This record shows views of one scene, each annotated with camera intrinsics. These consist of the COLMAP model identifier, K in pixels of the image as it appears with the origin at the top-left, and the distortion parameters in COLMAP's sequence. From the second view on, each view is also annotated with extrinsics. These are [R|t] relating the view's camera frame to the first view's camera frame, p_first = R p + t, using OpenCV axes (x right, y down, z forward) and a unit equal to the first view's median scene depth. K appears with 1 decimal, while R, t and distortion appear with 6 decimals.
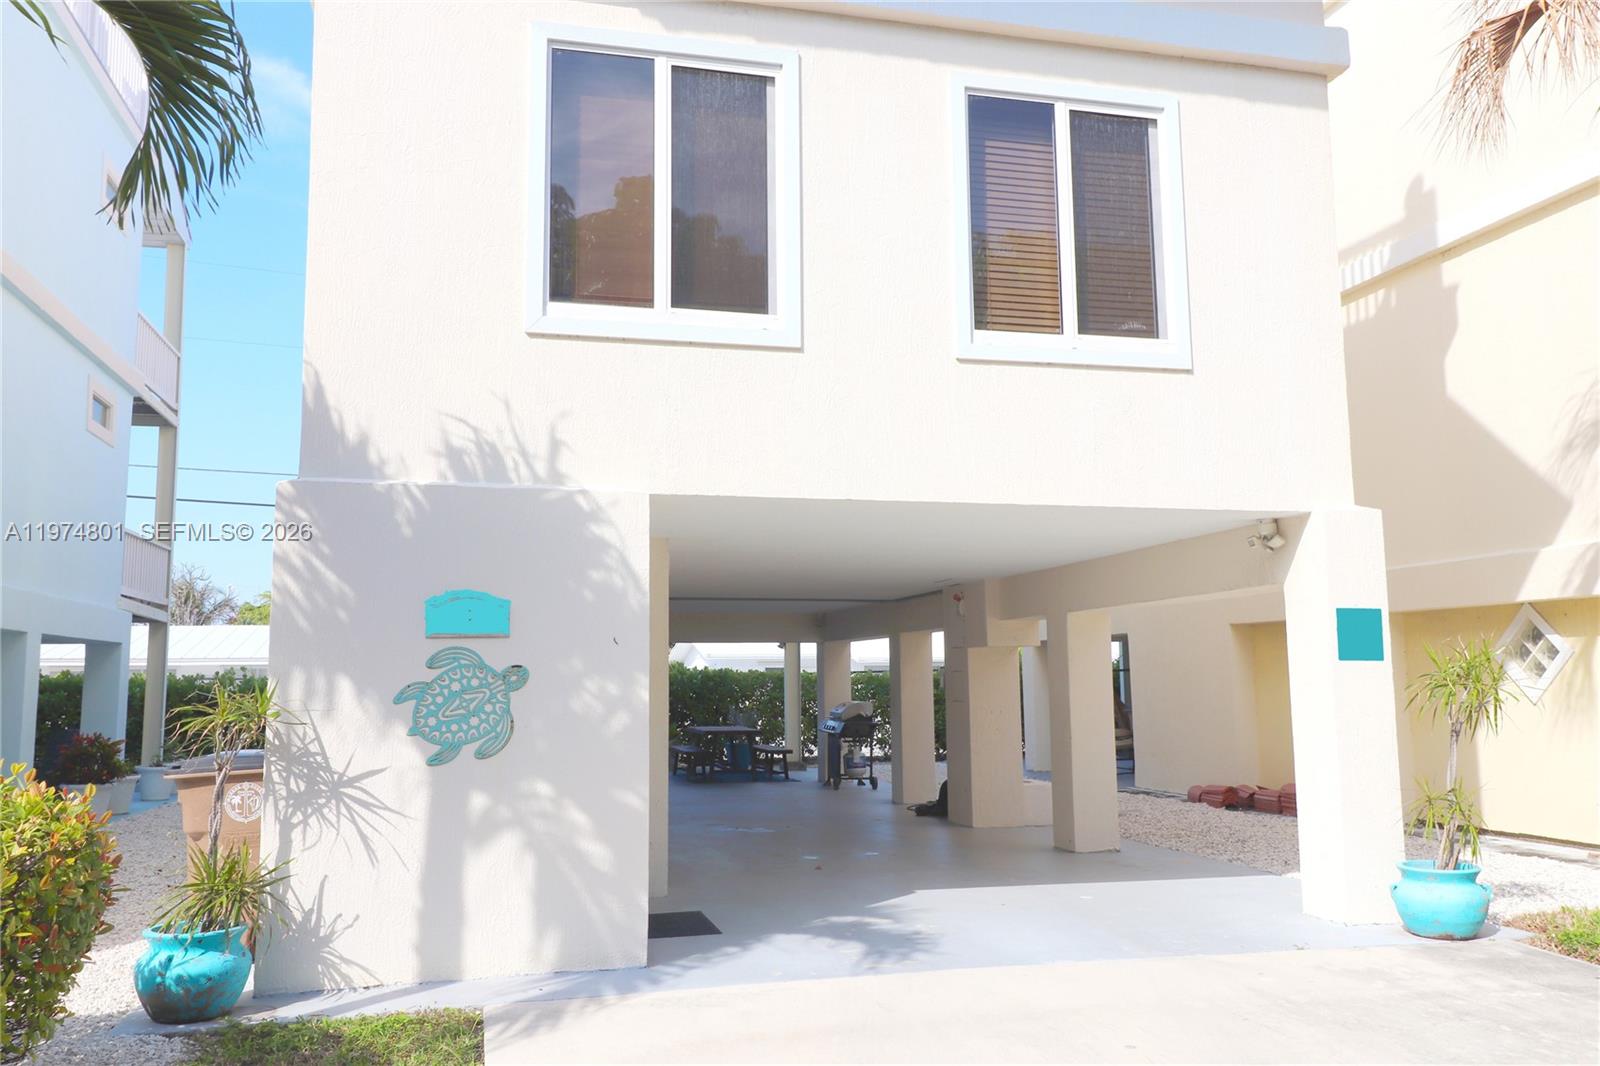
lens RADIAL K [[1263.4, 0, 800.0], [0, 1263.4, 533.0], [0, 0, 1]] dist [0.004930, 0.002970]
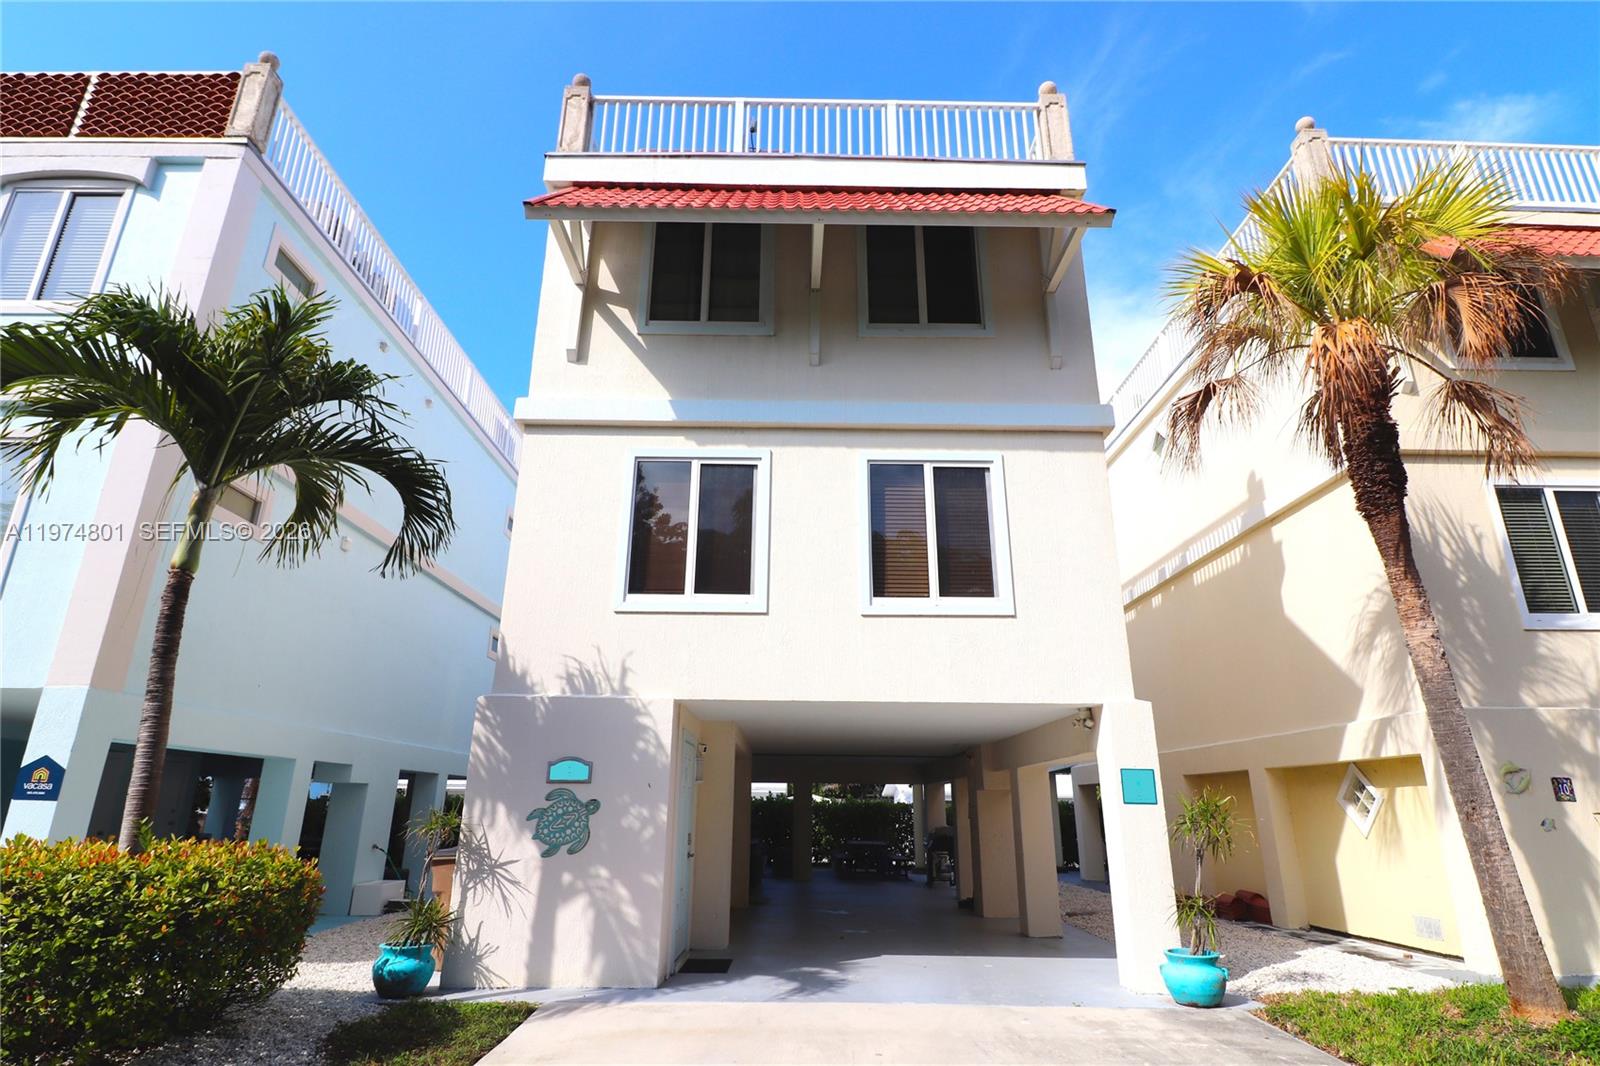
lens RADIAL K [[830.2, 0, 800.0], [0, 830.2, 533.0], [0, 0, 1]] dist [0.022811, -0.042046]
pose [[0.972331, -0.056024, -0.226789, 0.314527], [0.009124, 0.979184, -0.202771, -0.020141], [0.233428, 0.195092, 0.952602, -0.113221]]
